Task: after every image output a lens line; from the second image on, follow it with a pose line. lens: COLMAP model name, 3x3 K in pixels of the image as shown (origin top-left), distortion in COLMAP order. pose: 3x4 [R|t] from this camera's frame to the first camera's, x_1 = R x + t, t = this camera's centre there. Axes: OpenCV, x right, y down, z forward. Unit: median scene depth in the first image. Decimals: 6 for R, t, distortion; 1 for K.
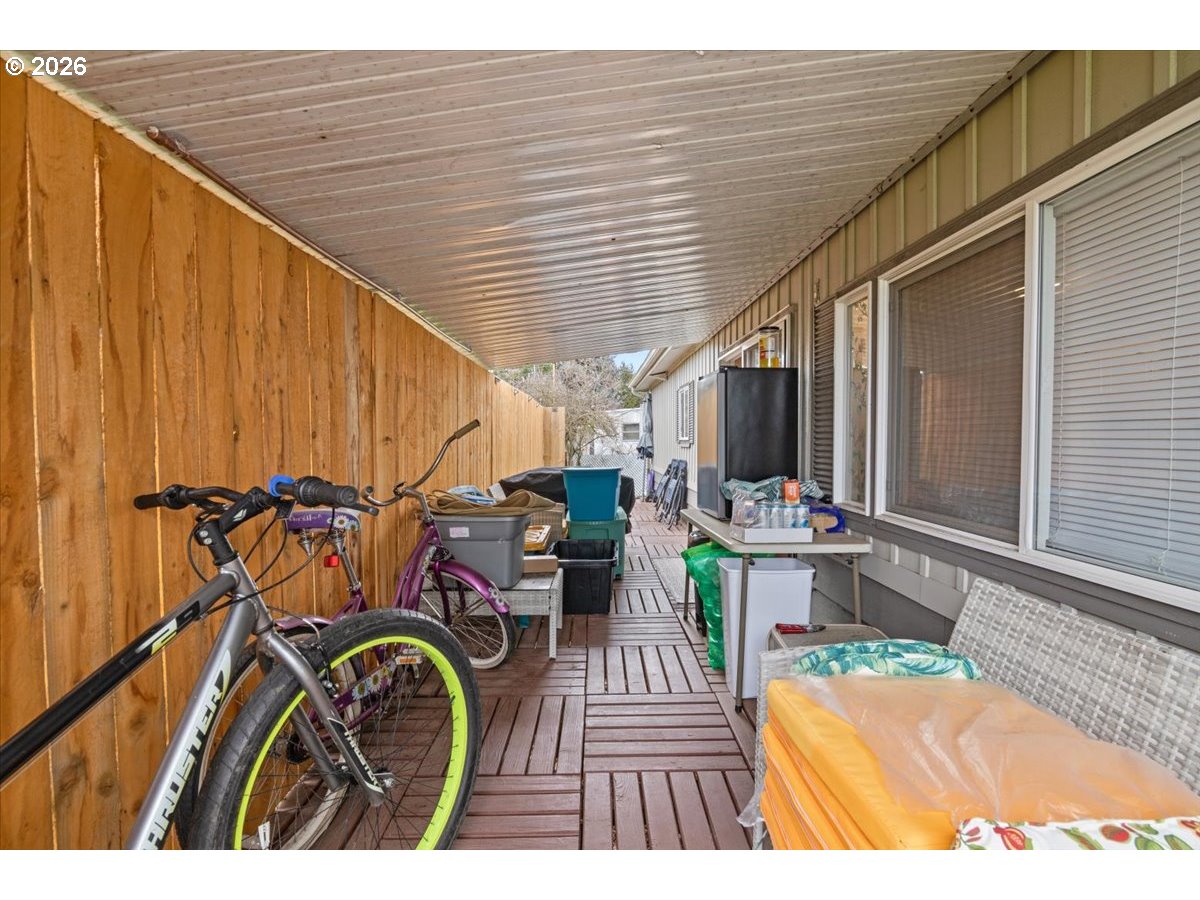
lens RADIAL K [[553.9, 0, 601.1], [0, 553.9, 445.6], [0, 0, 1]] dist [-0.019371, 0.000325]
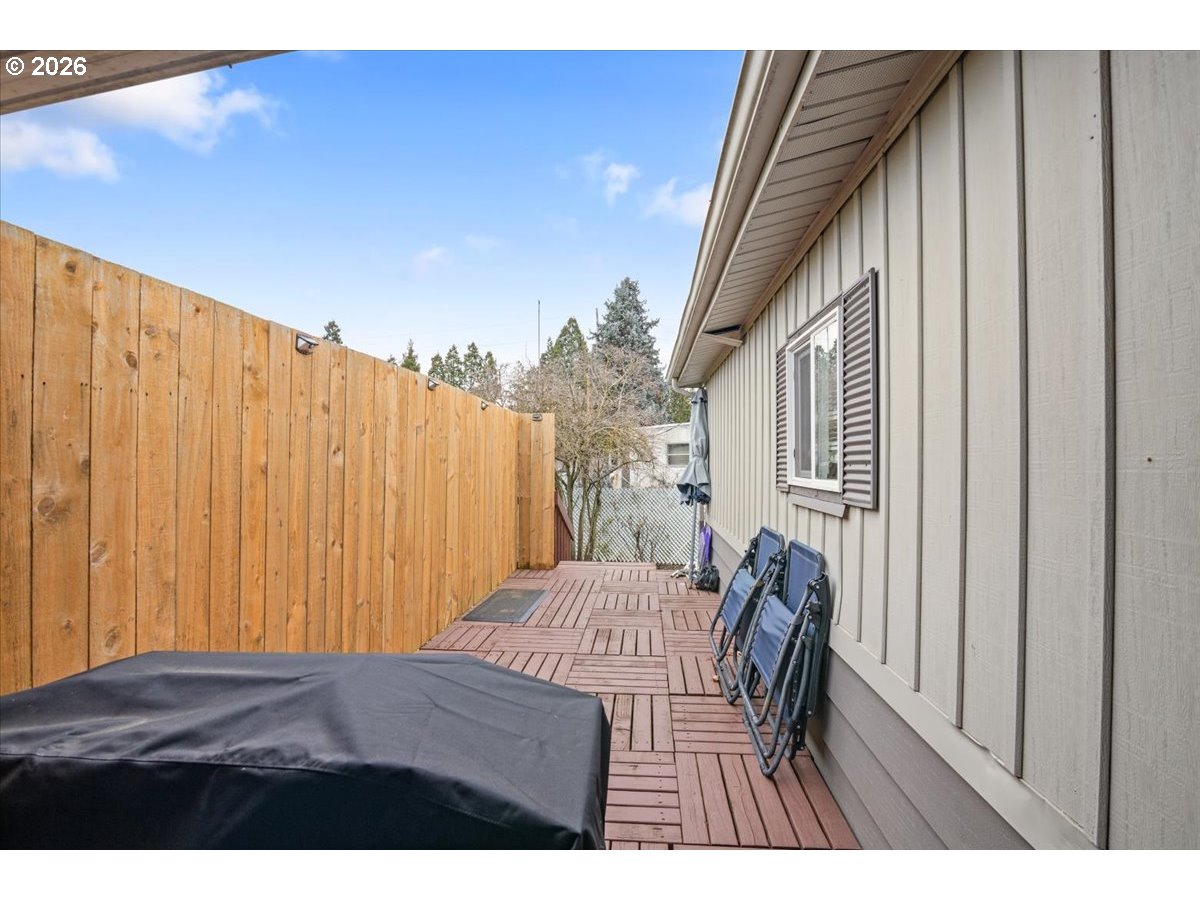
lens RADIAL K [[553.9, 0, 601.1], [0, 553.9, 454.1], [0, 0, 1]] dist [-0.019371, 0.000325]
pose [[0.995462, 0.000064, -0.095159, 0.038066], [-0.002263, 0.999733, -0.022997, -0.013879], [0.095132, 0.023108, 0.995196, 0.434851]]
